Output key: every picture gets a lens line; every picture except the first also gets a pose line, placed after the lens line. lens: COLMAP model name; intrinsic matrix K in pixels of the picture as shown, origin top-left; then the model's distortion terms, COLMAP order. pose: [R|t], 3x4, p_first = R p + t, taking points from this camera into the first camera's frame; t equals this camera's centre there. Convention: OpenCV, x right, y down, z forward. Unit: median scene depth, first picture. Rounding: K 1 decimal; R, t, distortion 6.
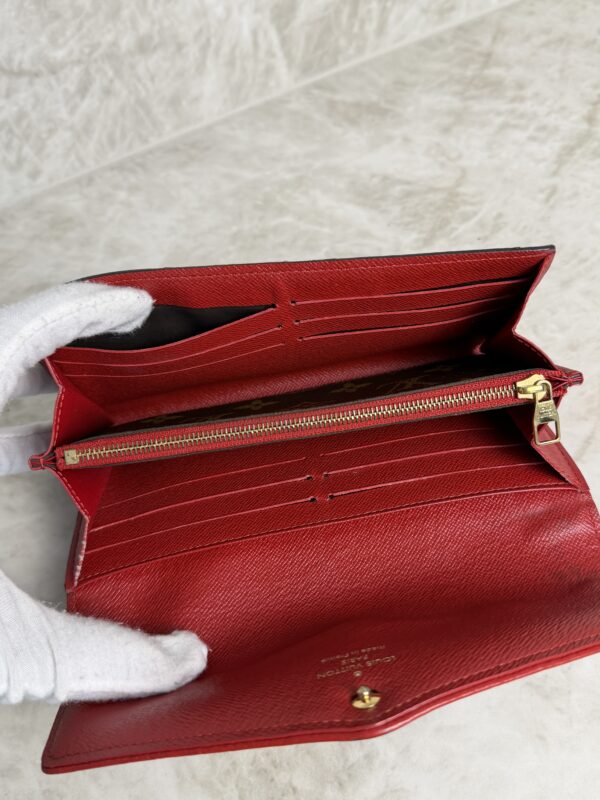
lens RADIAL K [[750.2, 0, 313.8], [0, 750.2, 408.6], [0, 0, 1]] dist [-0.014088, 0.000000]
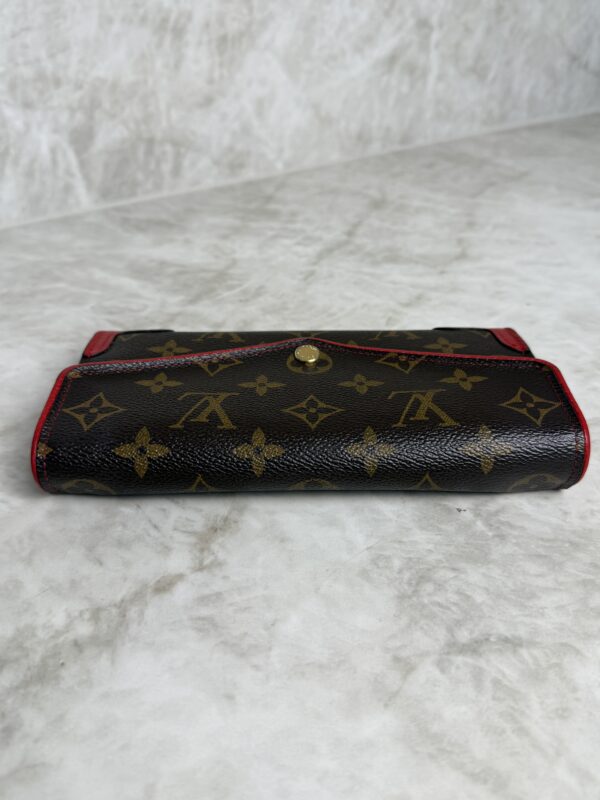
lens RADIAL K [[710.6, 0, 302.8], [0, 710.6, 401.1], [0, 0, 1]] dist [0.068852, -0.222196]
pose [[0.988828, 0.028471, 0.146314, 0.145606], [0.024215, 0.937867, -0.346149, 0.228724], [-0.147078, 0.345825, 0.926700, 0.086354]]
